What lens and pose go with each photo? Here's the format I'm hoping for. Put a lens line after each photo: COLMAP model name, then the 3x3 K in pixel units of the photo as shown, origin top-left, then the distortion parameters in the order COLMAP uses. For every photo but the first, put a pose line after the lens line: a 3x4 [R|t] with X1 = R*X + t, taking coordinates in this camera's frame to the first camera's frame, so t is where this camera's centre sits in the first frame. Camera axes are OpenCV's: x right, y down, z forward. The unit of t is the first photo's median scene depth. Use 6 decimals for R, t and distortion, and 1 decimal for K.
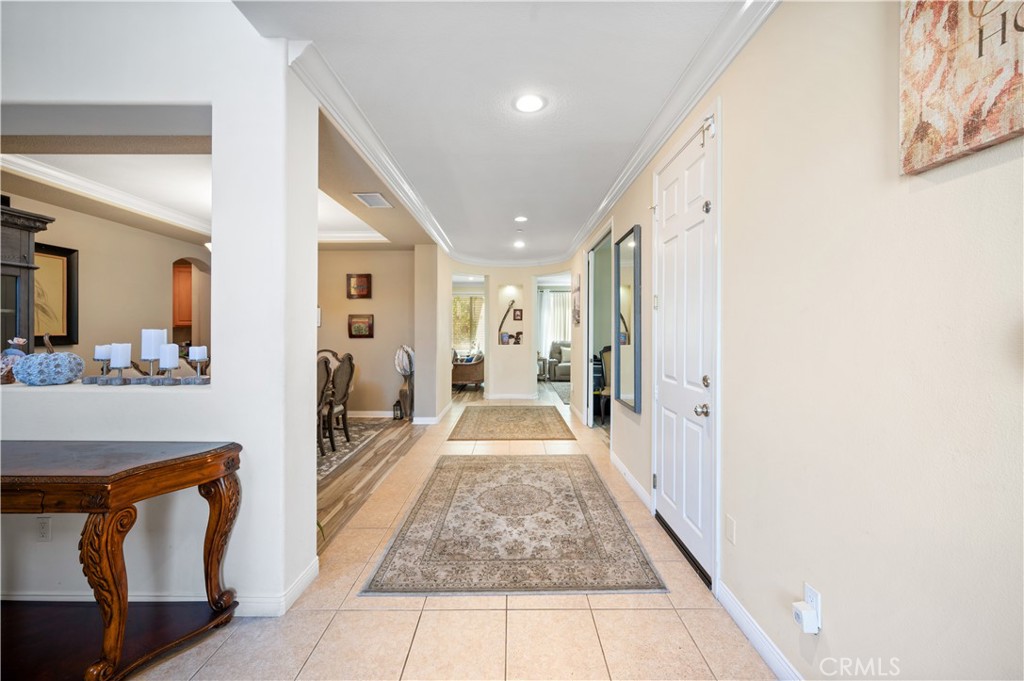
lens RADIAL K [[408.6, 0, 512.5], [0, 408.6, 335.1], [0, 0, 1]] dist [-0.000897, 0.000676]
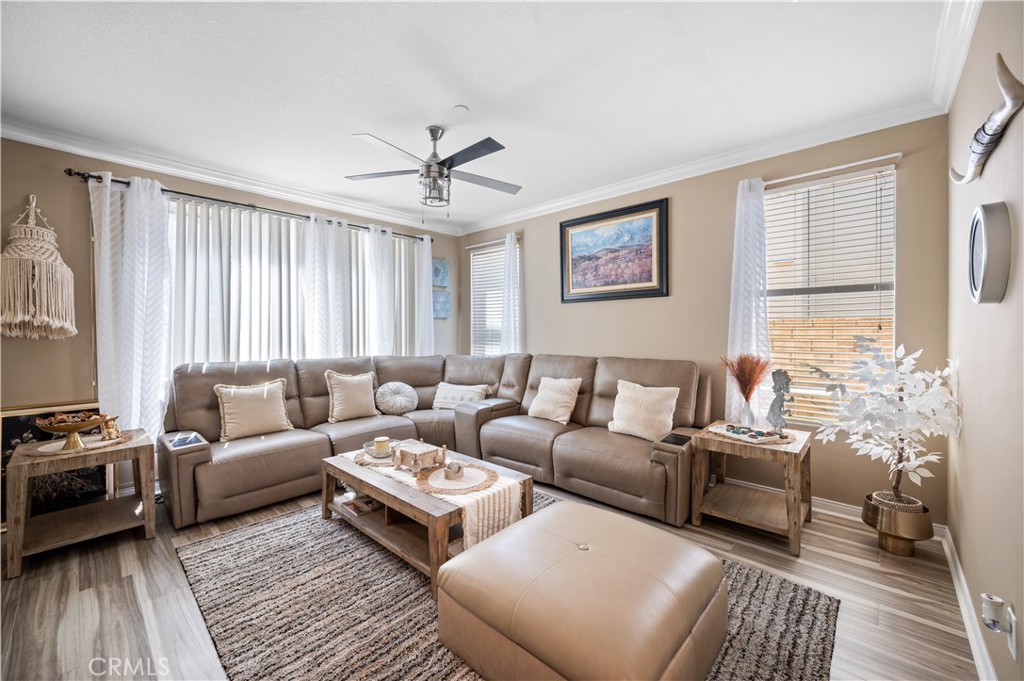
lens RADIAL K [[408.6, 0, 513.6], [0, 408.6, 334.7], [0, 0, 1]] dist [-0.000897, 0.000676]
pose [[0.680438, -0.005855, 0.732782, 0.050210], [0.009849, 0.999951, -0.001155, -0.004060], [-0.732740, 0.008003, 0.680462, 0.652772]]
